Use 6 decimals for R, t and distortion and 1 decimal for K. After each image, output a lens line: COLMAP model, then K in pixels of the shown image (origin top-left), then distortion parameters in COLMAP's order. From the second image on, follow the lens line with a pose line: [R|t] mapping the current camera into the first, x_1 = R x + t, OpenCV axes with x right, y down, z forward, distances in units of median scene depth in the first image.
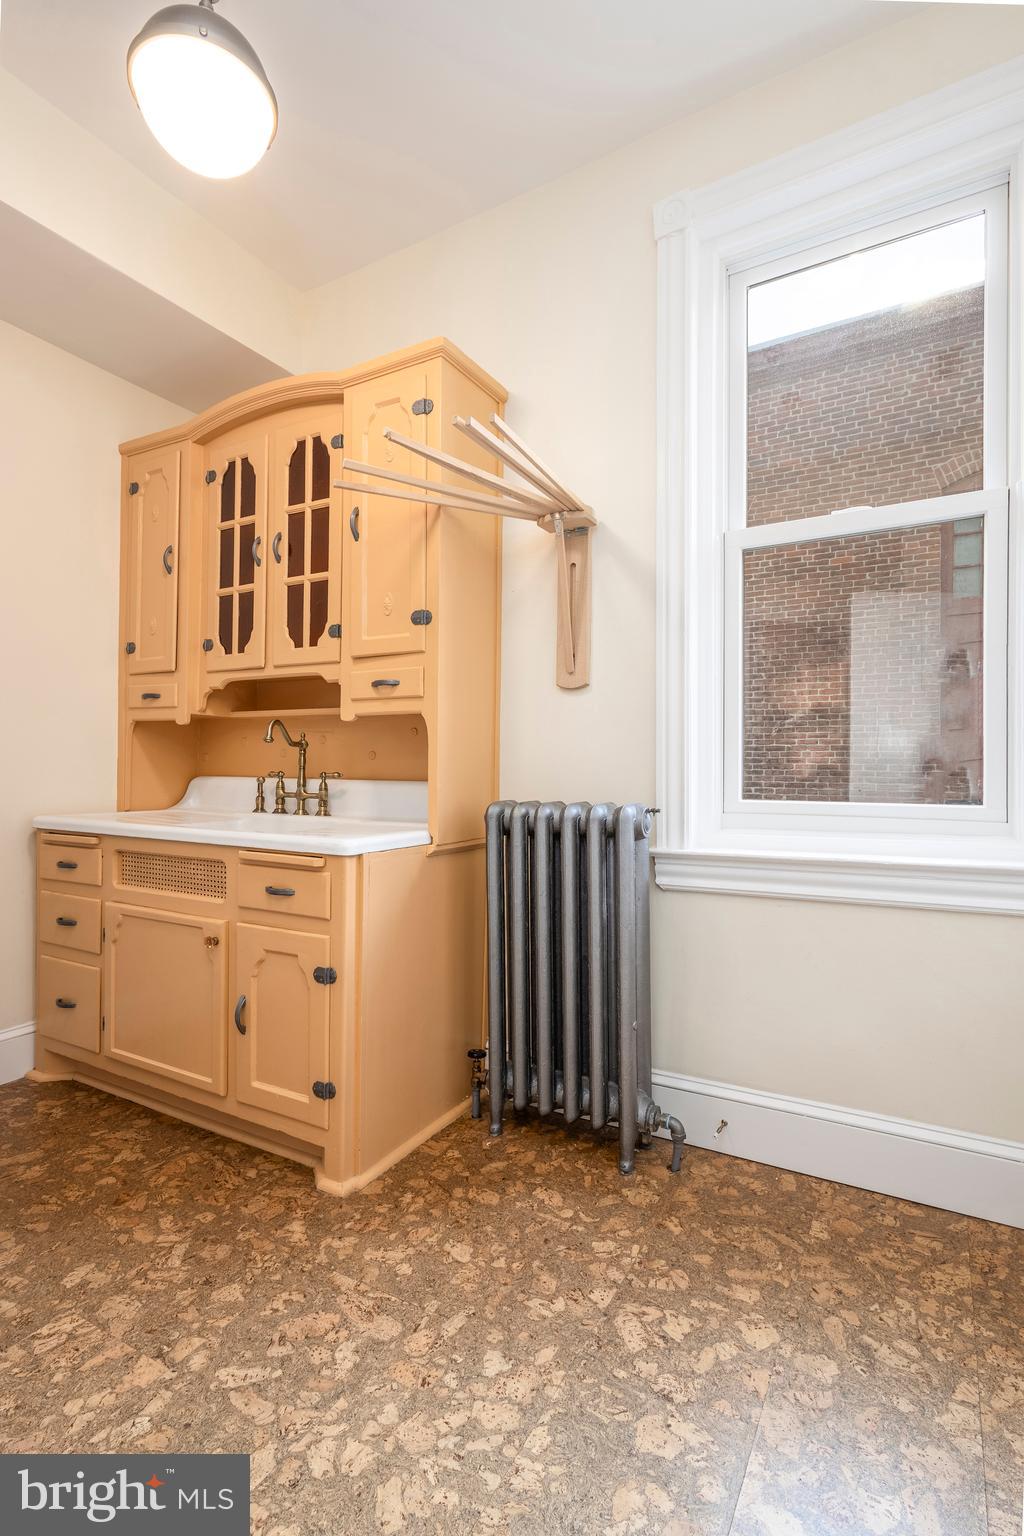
lens RADIAL K [[713.0, 0, 512.1], [0, 713.0, 763.1], [0, 0, 1]] dist [0.005975, -0.001230]
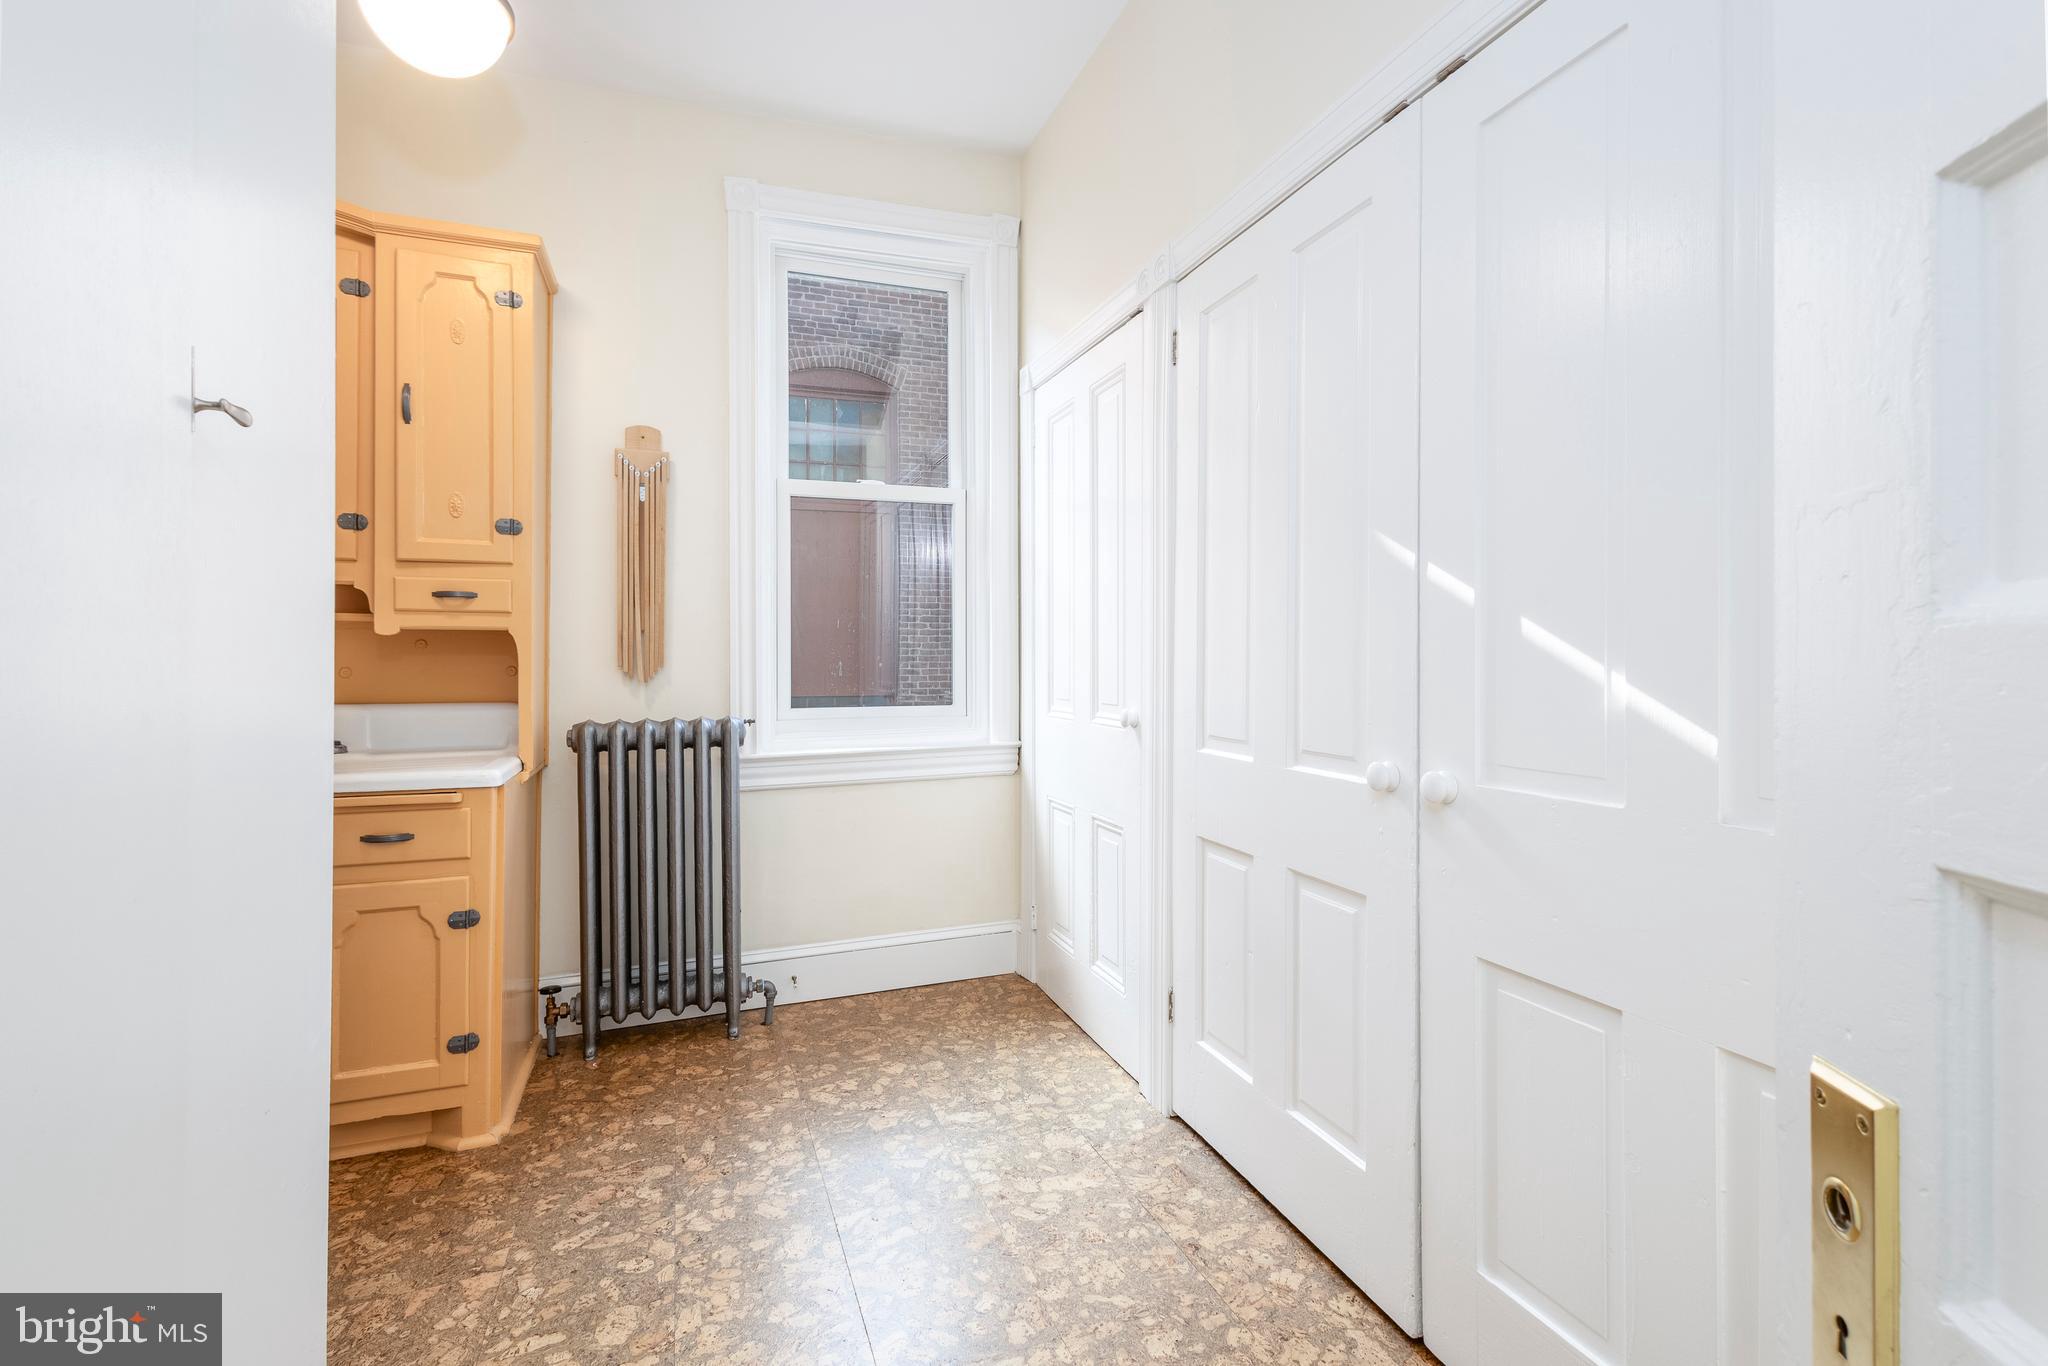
lens RADIAL K [[950.7, 0, 1021.9], [0, 950.7, 671.1], [0, 0, 1]] dist [0.005975, -0.001230]
pose [[0.632310, -0.012509, 0.774615, -0.852682], [0.001363, 0.999886, 0.015034, -0.045095], [-0.774715, -0.008451, 0.632255, -0.376213]]
